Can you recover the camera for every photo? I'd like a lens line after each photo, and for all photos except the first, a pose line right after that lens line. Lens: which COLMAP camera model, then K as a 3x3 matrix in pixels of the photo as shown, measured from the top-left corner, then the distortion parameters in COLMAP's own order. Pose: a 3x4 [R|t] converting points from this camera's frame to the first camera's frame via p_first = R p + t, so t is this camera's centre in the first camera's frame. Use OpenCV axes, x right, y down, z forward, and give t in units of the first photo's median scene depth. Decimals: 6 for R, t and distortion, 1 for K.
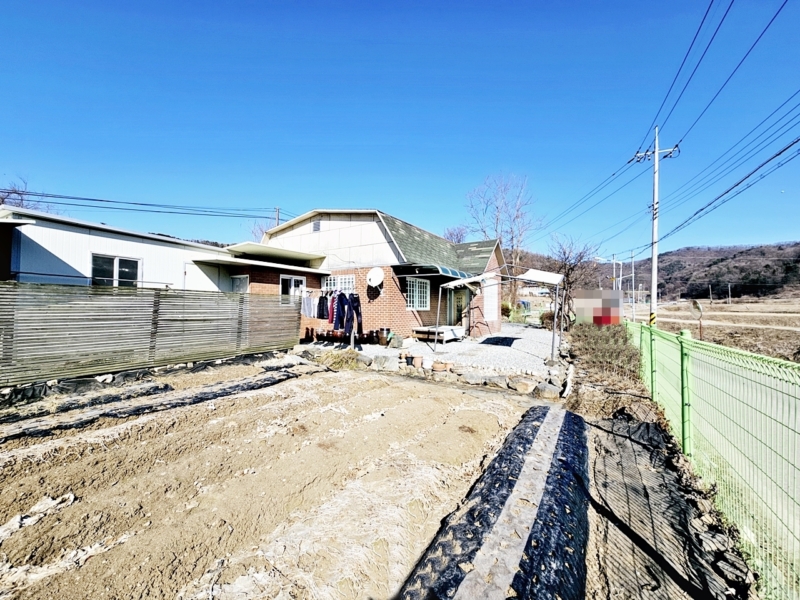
lens RADIAL K [[325.4, 0, 399.0], [0, 325.4, 299.1], [0, 0, 1]] dist [0.000458, 0.000921]
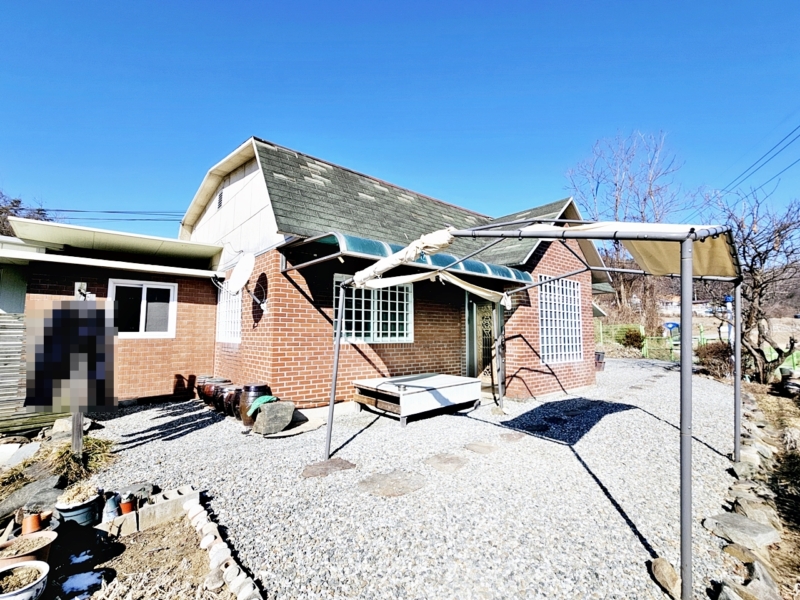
lens RADIAL K [[326.0, 0, 438.1], [0, 326.0, 302.3], [0, 0, 1]] dist [0.000246, 0.000179]
pose [[0.956622, -0.031575, -0.289615, 0.474768], [0.012223, 0.997584, -0.068387, 0.012616], [0.291075, 0.061880, 0.954697, 0.912352]]
